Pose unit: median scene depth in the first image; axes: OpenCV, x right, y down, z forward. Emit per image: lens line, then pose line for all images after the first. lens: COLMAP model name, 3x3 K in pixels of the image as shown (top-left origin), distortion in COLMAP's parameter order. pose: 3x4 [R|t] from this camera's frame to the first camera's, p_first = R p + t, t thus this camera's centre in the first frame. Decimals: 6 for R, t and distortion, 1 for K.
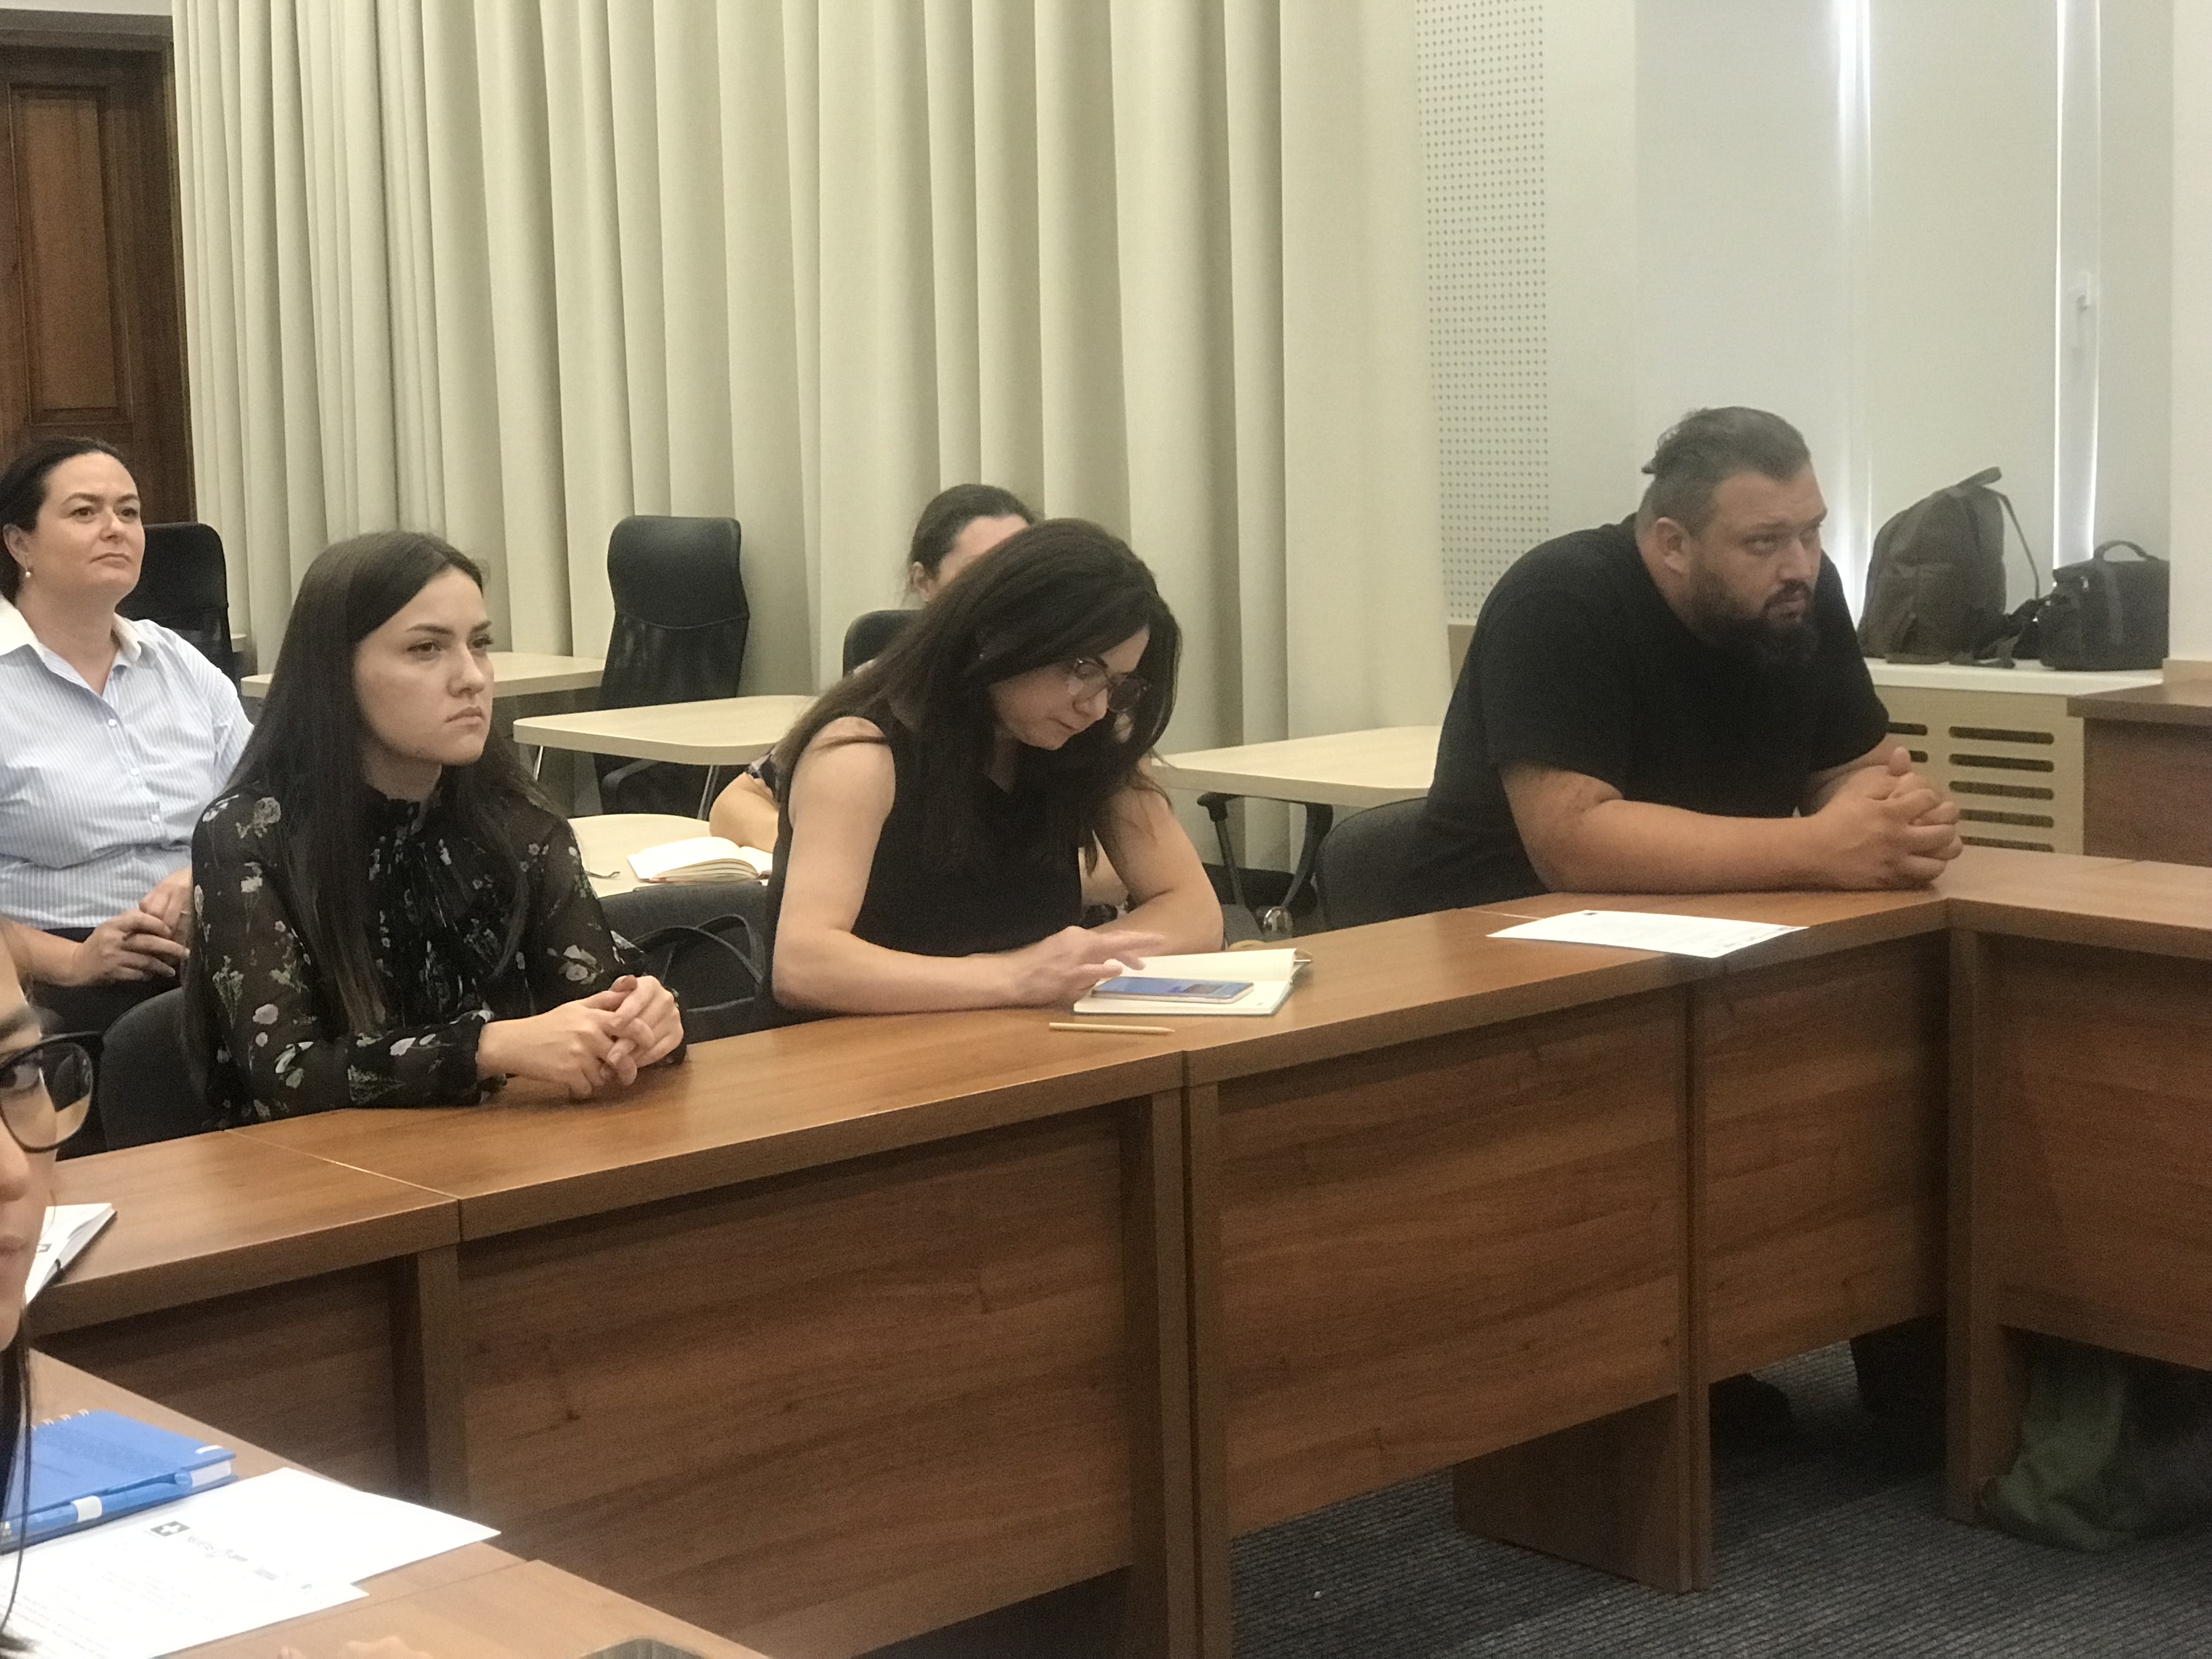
lens RADIAL K [[3617.5, 0, 1108.3], [0, 3617.5, 791.3], [0, 0, 1]] dist [0.010071, 0.012520]
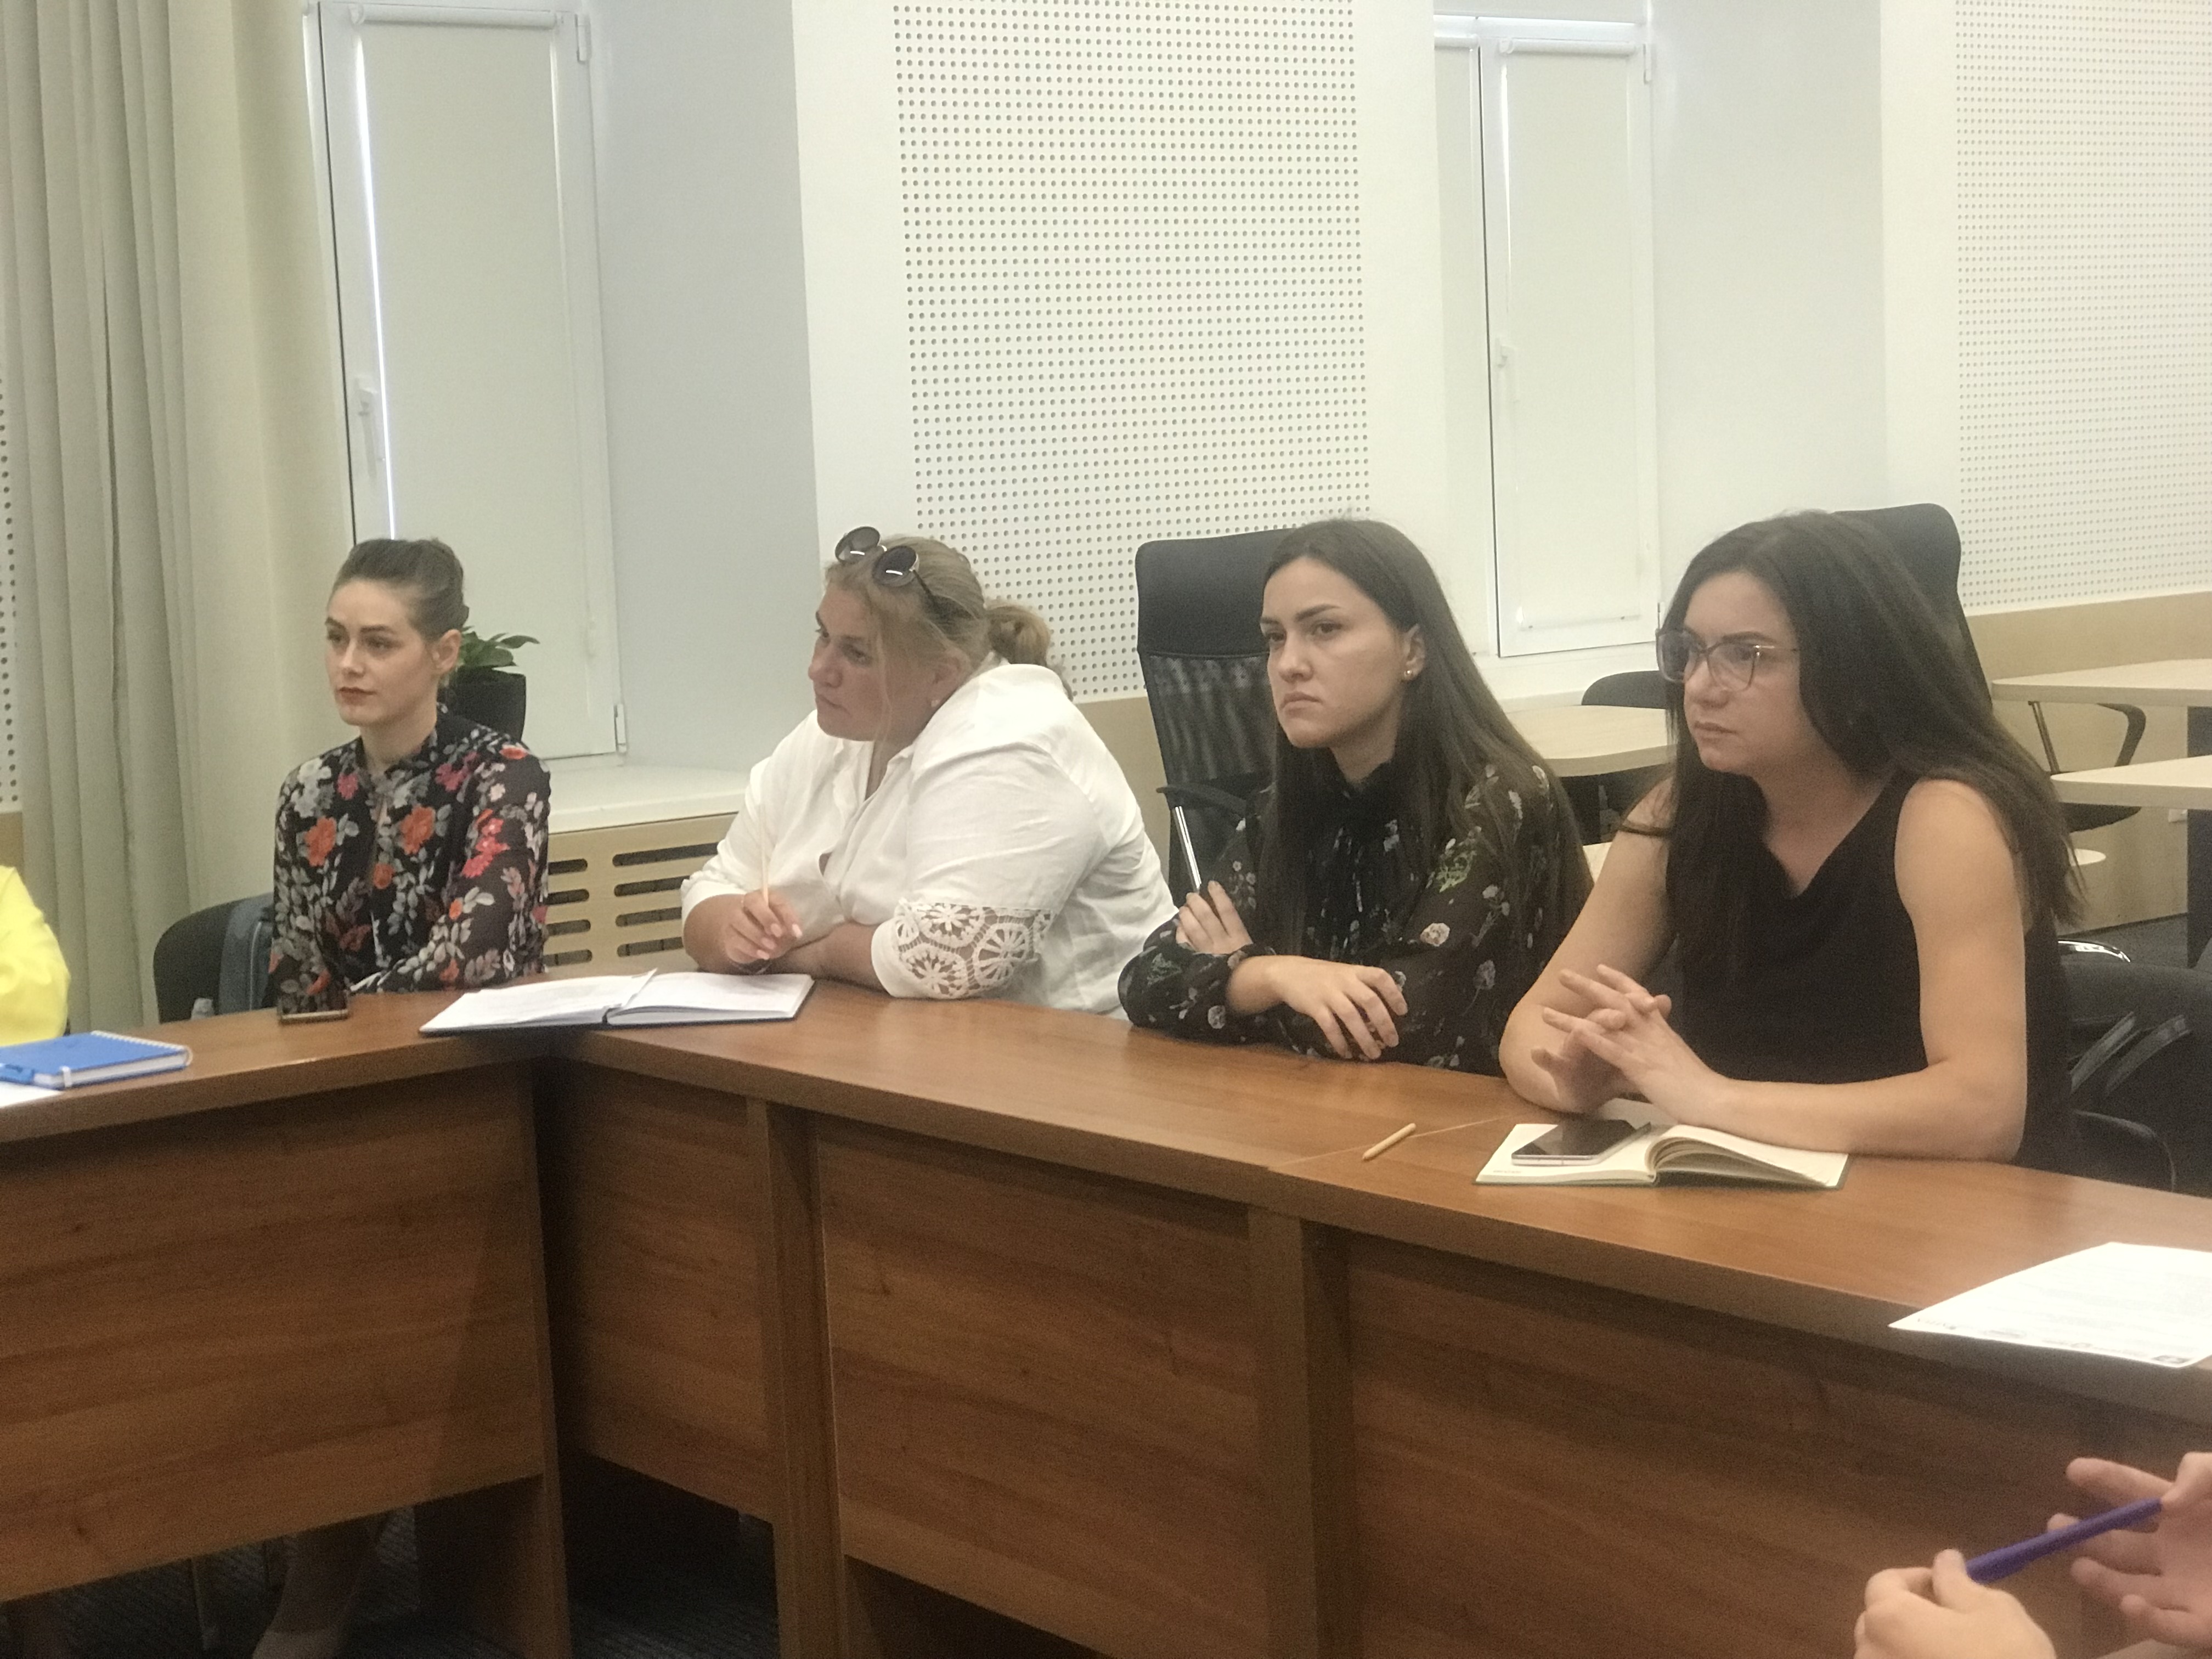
lens RADIAL K [[3617.5, 0, 1108.3], [0, 3617.5, 791.3], [0, 0, 1]] dist [0.010071, 0.012520]
pose [[-0.070367, 0.130130, -0.988997, 0.488928], [-0.070150, 0.988354, 0.135037, -0.074946], [0.995052, 0.078880, -0.060419, 0.558804]]
